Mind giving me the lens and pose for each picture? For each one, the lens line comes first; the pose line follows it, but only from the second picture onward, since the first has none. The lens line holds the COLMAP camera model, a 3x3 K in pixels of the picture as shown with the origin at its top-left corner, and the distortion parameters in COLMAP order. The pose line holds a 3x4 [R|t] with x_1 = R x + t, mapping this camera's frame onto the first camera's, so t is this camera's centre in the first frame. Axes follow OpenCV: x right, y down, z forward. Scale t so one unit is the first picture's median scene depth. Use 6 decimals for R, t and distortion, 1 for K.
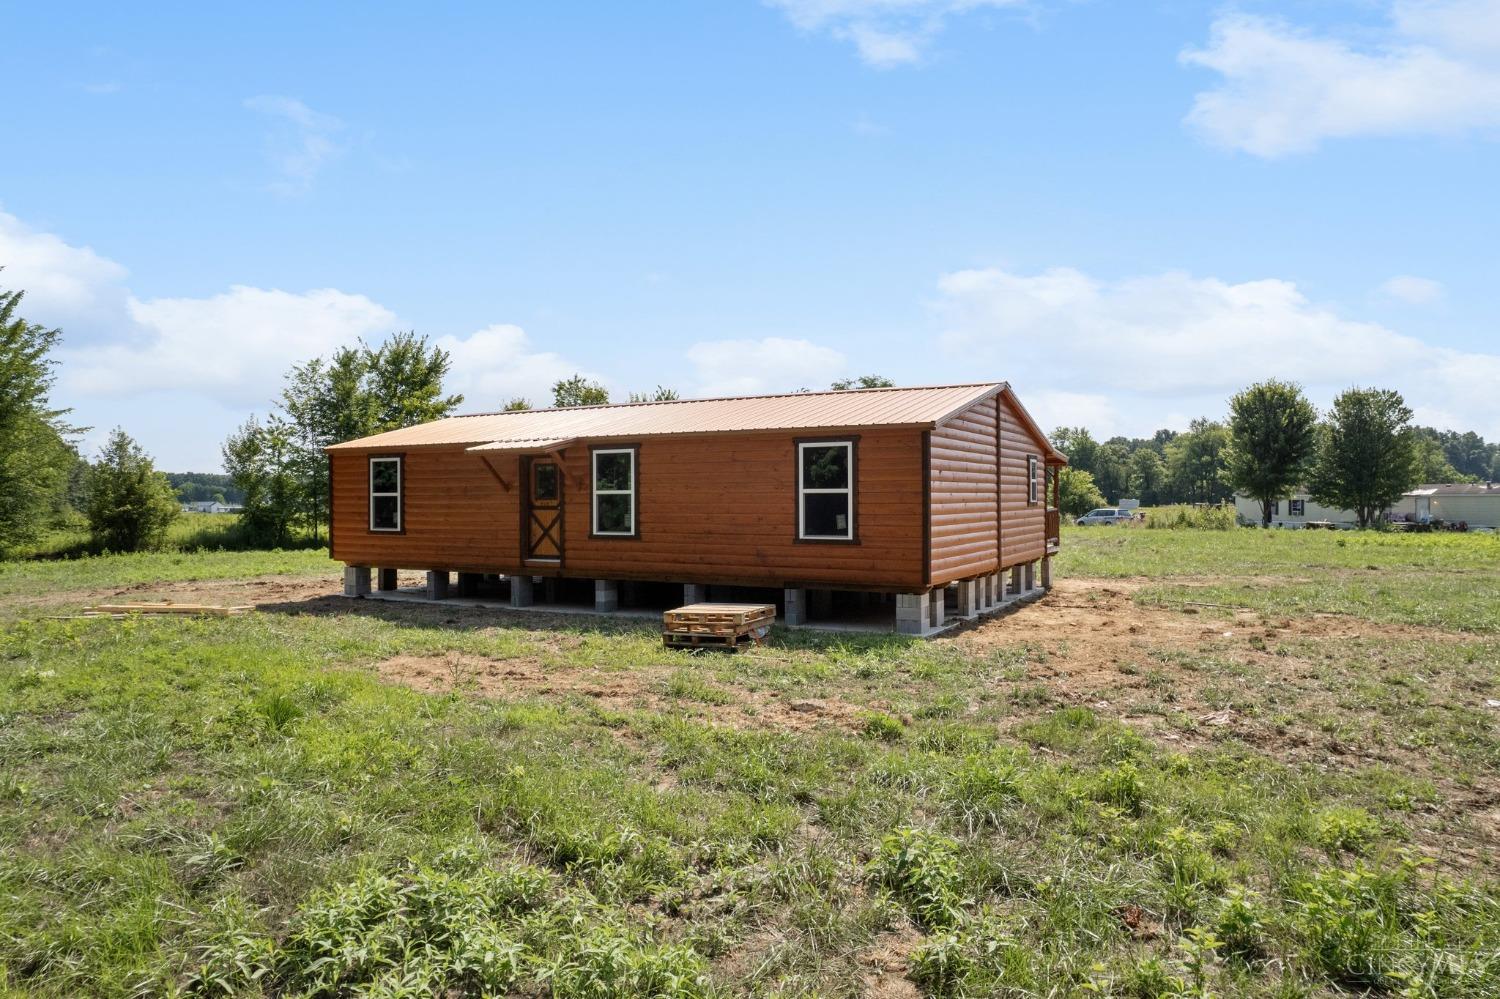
lens RADIAL K [[953.3, 0, 751.4], [0, 953.3, 503.0], [0, 0, 1]] dist [-0.065441, 0.054141]
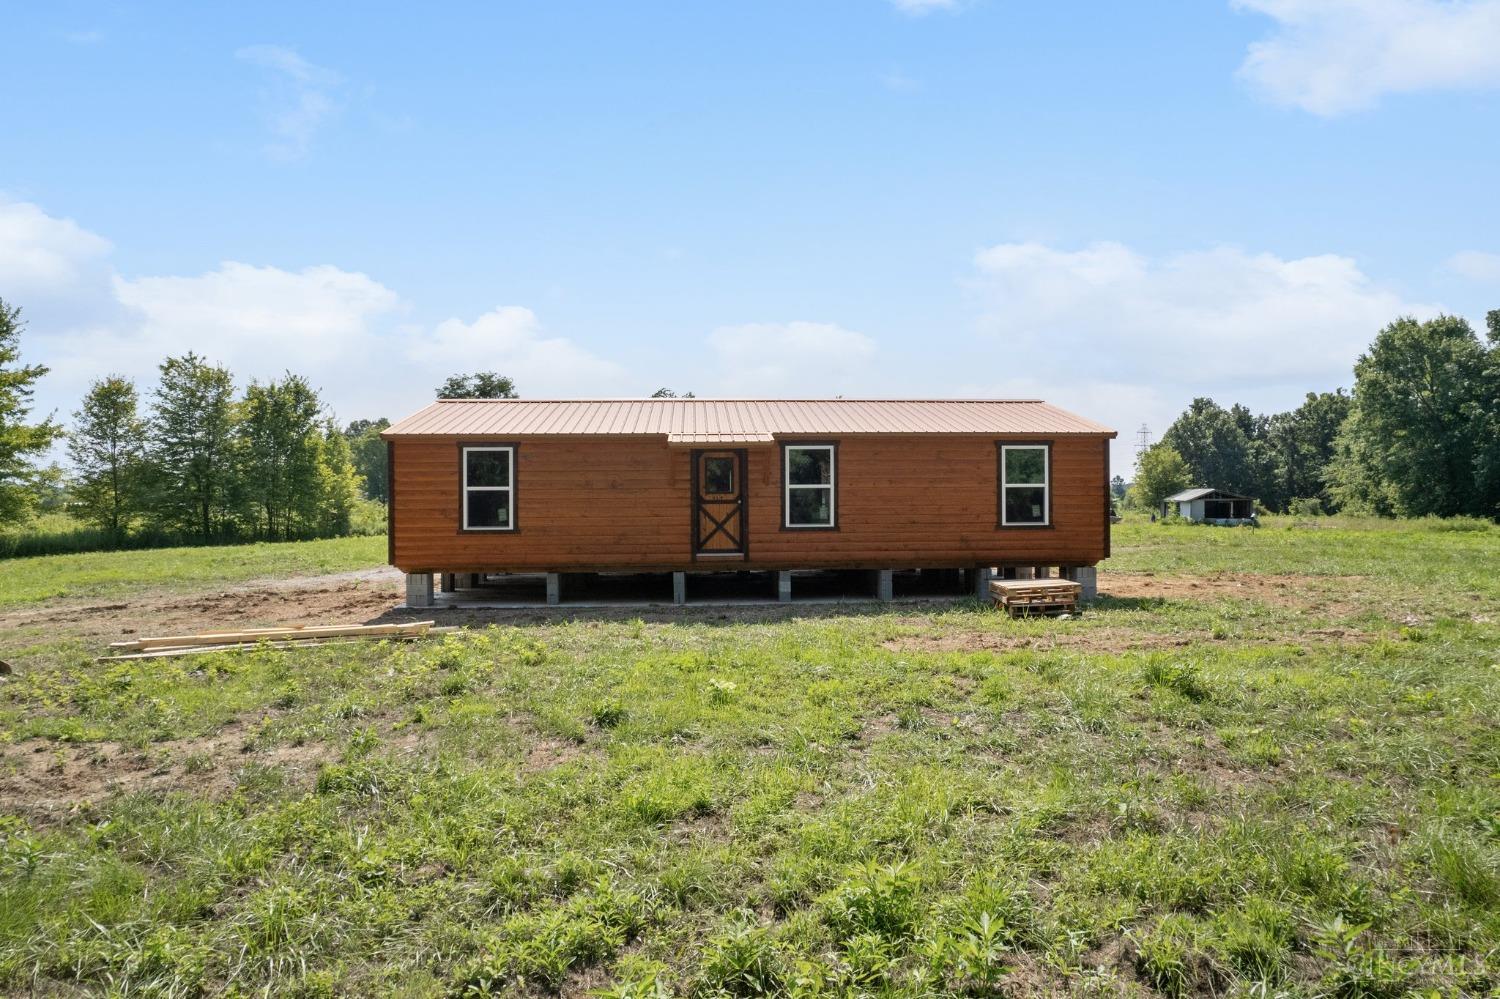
lens RADIAL K [[953.3, 0, 759.9], [0, 953.3, 495.0], [0, 0, 1]] dist [-0.065441, 0.054141]
pose [[0.841659, 0.000540, 0.540010, -0.624314], [0.005287, 0.999943, -0.009240, 0.006219], [-0.539984, 0.010631, 0.841608, 0.114976]]
